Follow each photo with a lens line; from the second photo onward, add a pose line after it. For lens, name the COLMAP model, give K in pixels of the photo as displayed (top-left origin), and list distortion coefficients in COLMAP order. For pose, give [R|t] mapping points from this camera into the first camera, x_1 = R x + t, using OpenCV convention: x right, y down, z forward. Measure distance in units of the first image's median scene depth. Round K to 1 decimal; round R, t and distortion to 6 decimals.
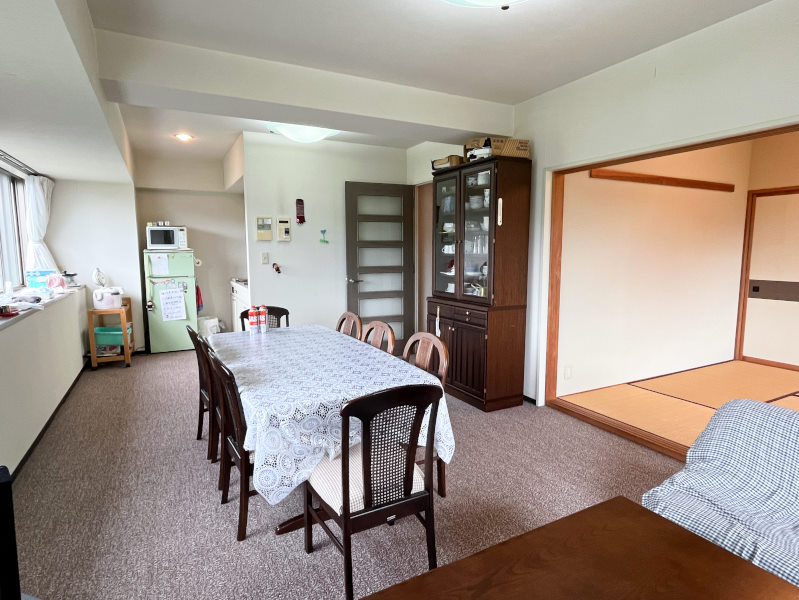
lens RADIAL K [[446.3, 0, 401.6], [0, 446.3, 300.4], [0, 0, 1]] dist [-0.006574, -0.000372]
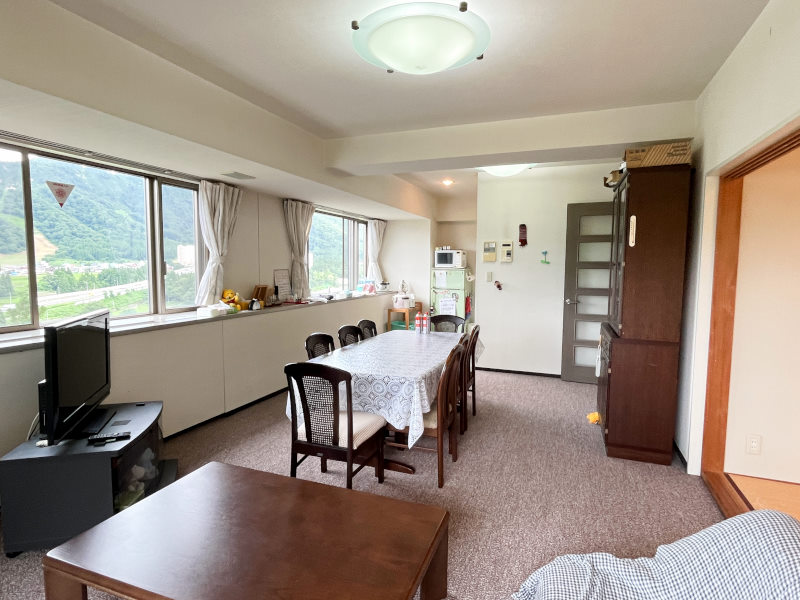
lens RADIAL K [[446.8, 0, 416.1], [0, 446.8, 297.5], [0, 0, 1]] dist [-0.006574, -0.000372]
pose [[0.663393, 0.063701, -0.745554, 0.438357], [-0.097694, 0.995215, -0.001895, -0.018318], [0.741866, 0.074093, 0.666442, 0.079330]]
